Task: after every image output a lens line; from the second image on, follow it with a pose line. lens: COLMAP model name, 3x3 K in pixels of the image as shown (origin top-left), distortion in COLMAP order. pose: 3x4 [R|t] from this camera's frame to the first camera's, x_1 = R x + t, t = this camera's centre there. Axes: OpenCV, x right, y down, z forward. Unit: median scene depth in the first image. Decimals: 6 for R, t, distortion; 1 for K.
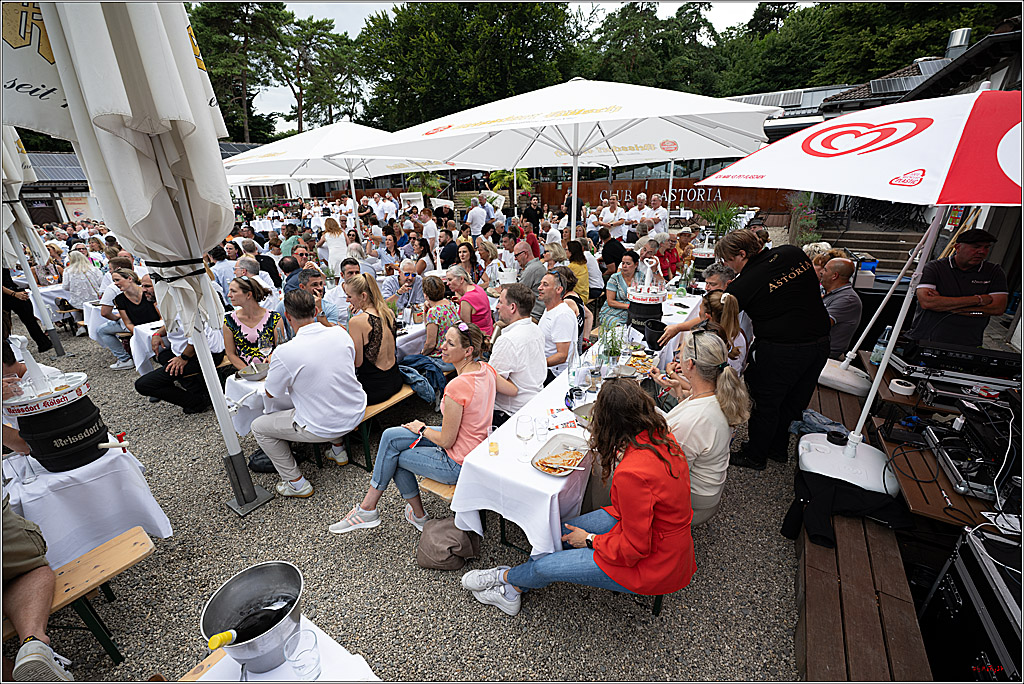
lens RADIAL K [[408.0, 0, 508.6], [0, 408.0, 342.4], [0, 0, 1]] dist [-0.025610, 0.001947]
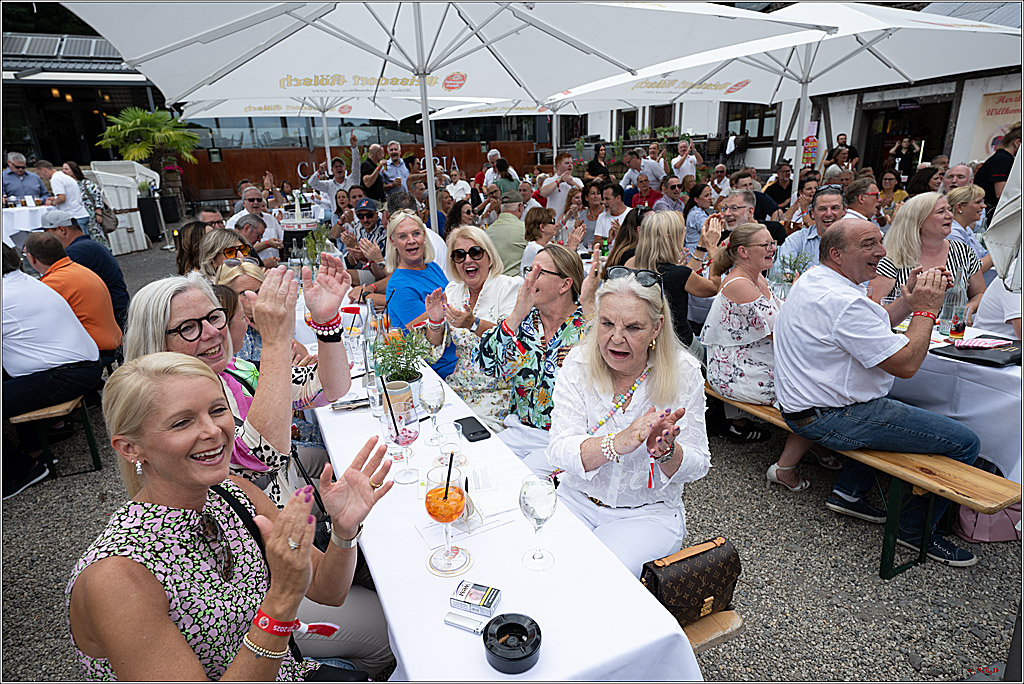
lens RADIAL K [[574.2, 0, 505.9], [0, 574.2, 336.8], [0, 0, 1]] dist [0.002194, 0.003791]
pose [[0.537892, -0.243887, 0.806964, -0.214770], [0.320590, 0.944496, 0.071760, -0.038924], [-0.779676, 0.220106, 0.586225, 0.144980]]
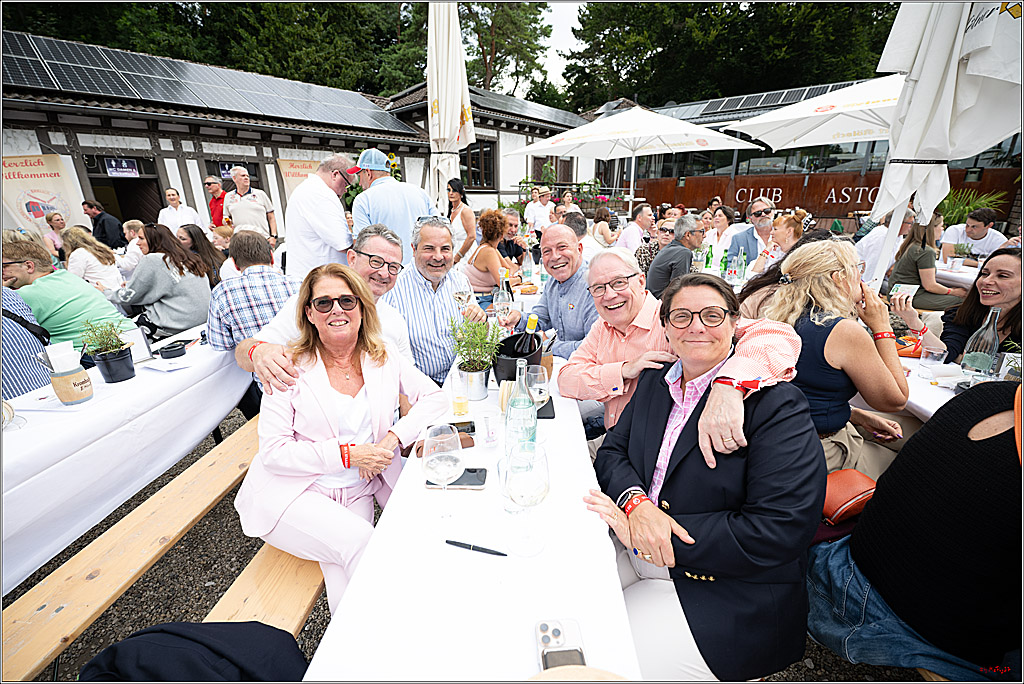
lens RADIAL K [[408.0, 0, 507.1], [0, 408.0, 338.6], [0, 0, 1]] dist [-0.025610, 0.001947]
pose [[0.990451, 0.056728, -0.125651, -0.448385], [-0.060033, 0.997939, -0.022669, -0.097515], [0.124106, 0.029995, 0.991815, 0.331006]]
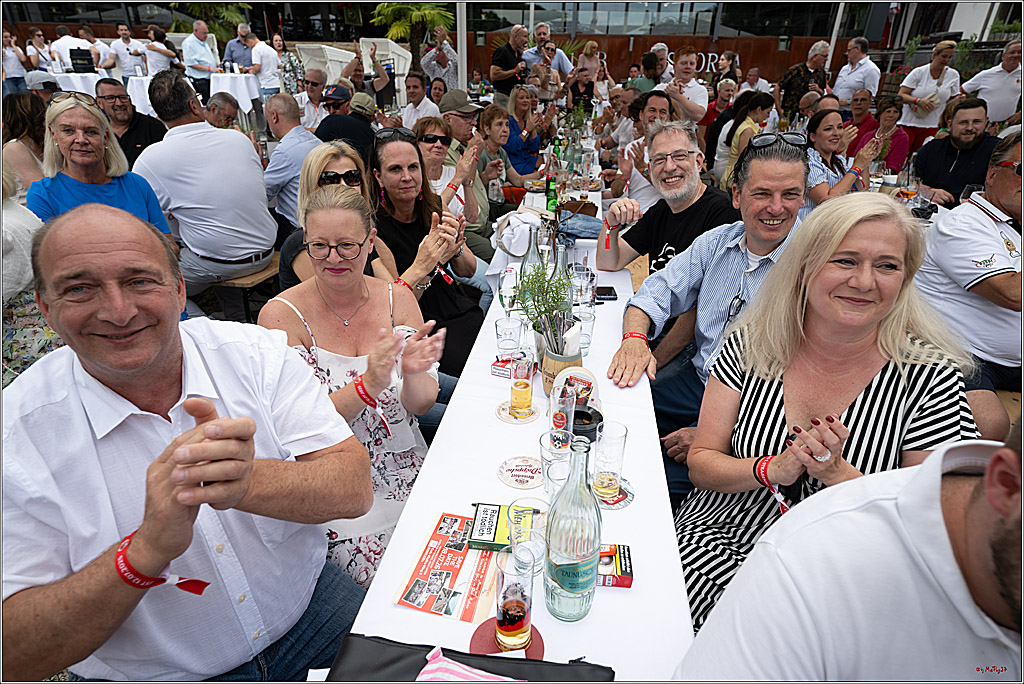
lens RADIAL K [[584.1, 0, 505.0], [0, 584.1, 332.8], [0, 0, 1]] dist [0.017915, -0.003884]
pose [[0.893897, -0.148533, 0.422949, -0.148186], [0.114058, 0.987819, 0.105846, -0.031606], [-0.433519, -0.046375, 0.899950, 0.121376]]
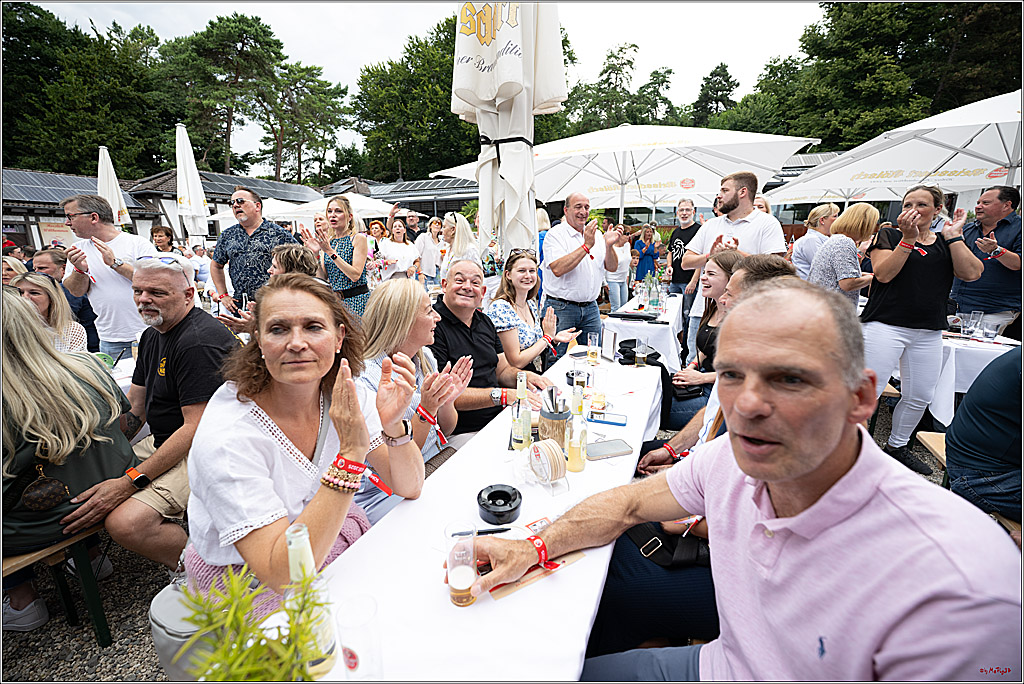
lens RADIAL K [[408.0, 0, 507.0], [0, 408.0, 338.0], [0, 0, 1]] dist [-0.025610, 0.001947]
pose [[0.987559, -0.011494, 0.156828, -0.178802], [0.032288, 0.990896, -0.130698, -0.000911], [-0.153898, 0.134136, 0.978940, 0.059407]]
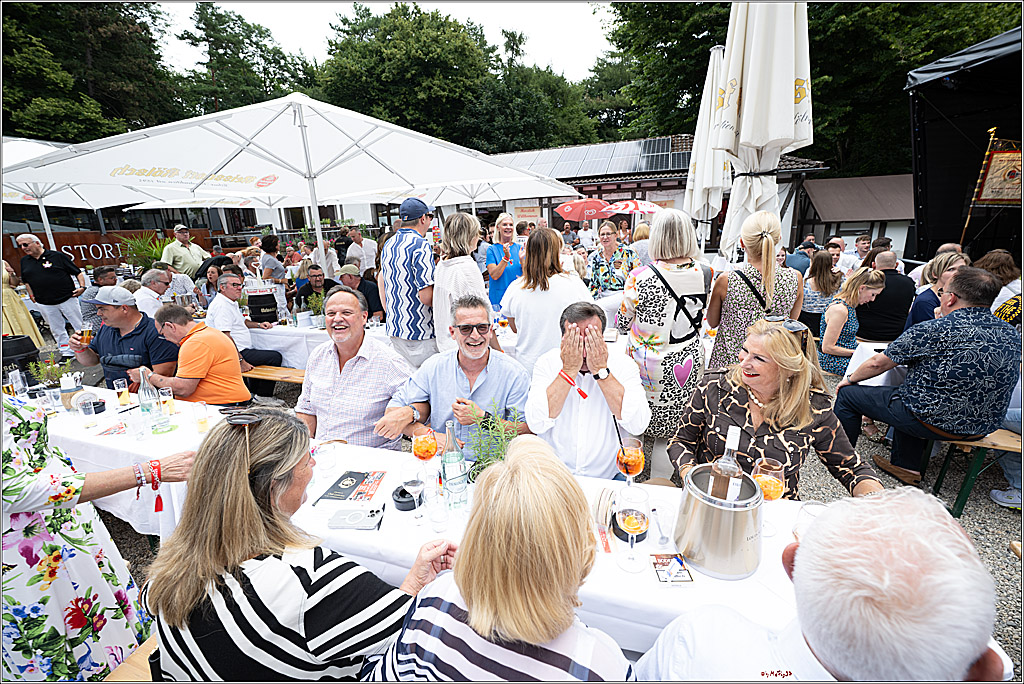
lens RADIAL K [[414.1, 0, 507.4], [0, 414.1, 341.6], [0, 0, 1]] dist [-0.021648, 0.000879]
pose [[-0.226049, -0.223990, 0.948014, -0.257059], [0.386617, 0.872642, 0.298369, -0.064916], [-0.894108, 0.433964, -0.110661, 0.212744]]
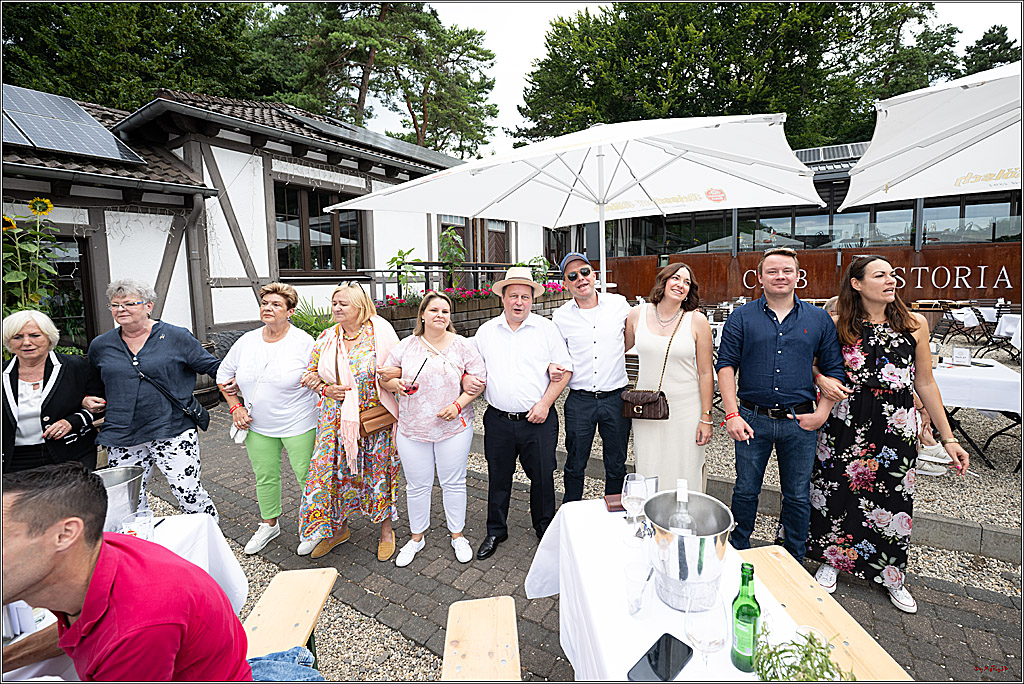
lens RADIAL K [[436.6, 0, 548.4], [0, 436.6, 317.7], [0, 0, 1]] dist [-0.025099, 0.001485]
pose [[0.998899, 0.002845, 0.046829, -0.429486], [0.009567, 0.964834, -0.262684, -0.161959], [-0.045929, 0.262843, 0.963745, 0.483556]]
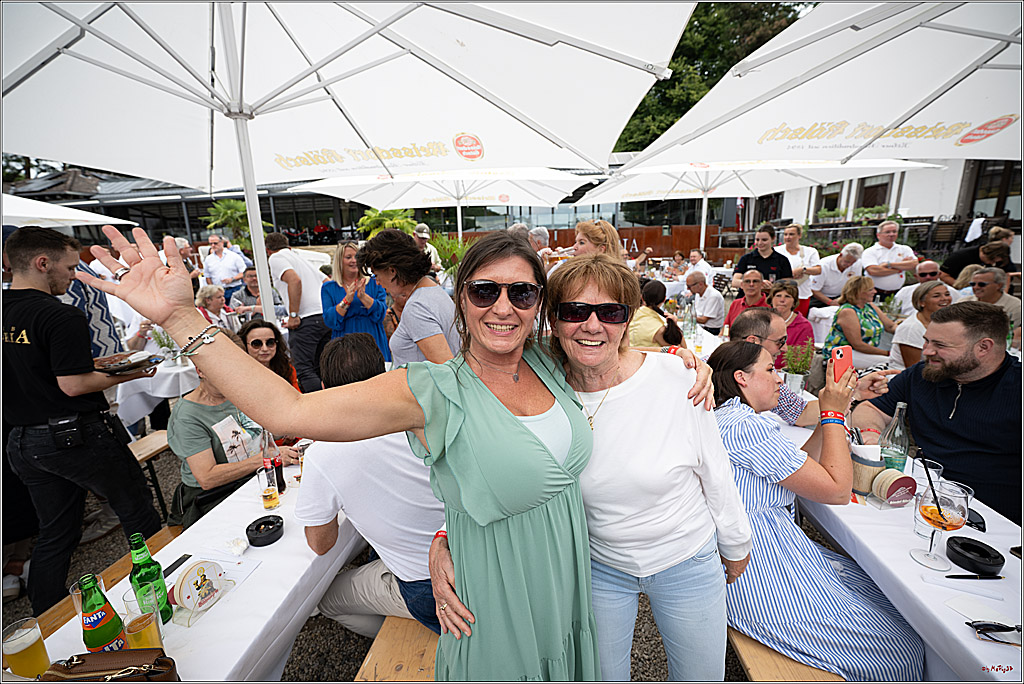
lens RADIAL K [[408.0, 0, 504.3], [0, 408.0, 340.9], [0, 0, 1]] dist [-0.025610, 0.001947]
pose [[0.884406, -0.102235, 0.455383, -0.087298], [0.167542, 0.980223, -0.105322, -0.049438], [-0.435609, 0.169443, 0.884044, 0.164088]]
